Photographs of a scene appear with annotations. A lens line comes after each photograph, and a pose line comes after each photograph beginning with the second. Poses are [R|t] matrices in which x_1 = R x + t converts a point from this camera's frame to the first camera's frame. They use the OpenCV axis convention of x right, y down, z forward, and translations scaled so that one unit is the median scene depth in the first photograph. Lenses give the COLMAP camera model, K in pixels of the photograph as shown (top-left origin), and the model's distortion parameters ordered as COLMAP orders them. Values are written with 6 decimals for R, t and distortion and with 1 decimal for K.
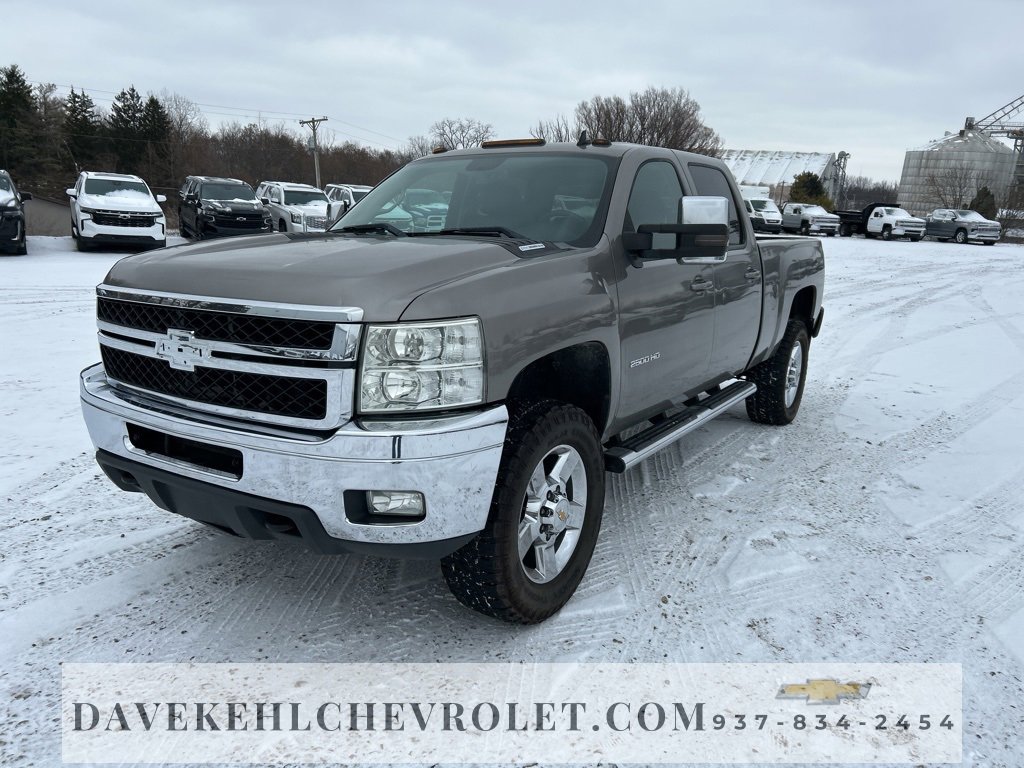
lens RADIAL K [[764.5, 0, 506.5], [0, 764.5, 396.0], [0, 0, 1]] dist [0.062969, -0.069704]
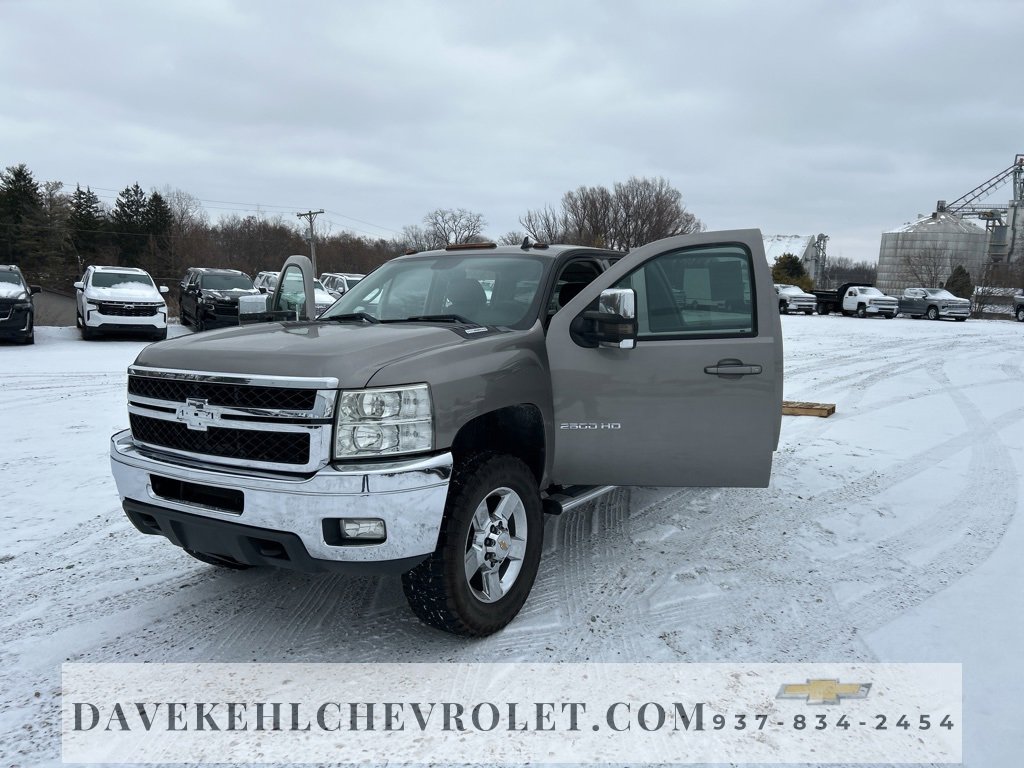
lens RADIAL K [[764.5, 0, 506.5], [0, 764.5, 396.0], [0, 0, 1]] dist [0.062969, -0.069704]
pose [[0.999850, -0.015617, 0.007423, 0.055541], [0.016307, 0.994412, -0.104299, 0.035372], [-0.005753, 0.104404, 0.994518, -0.187734]]
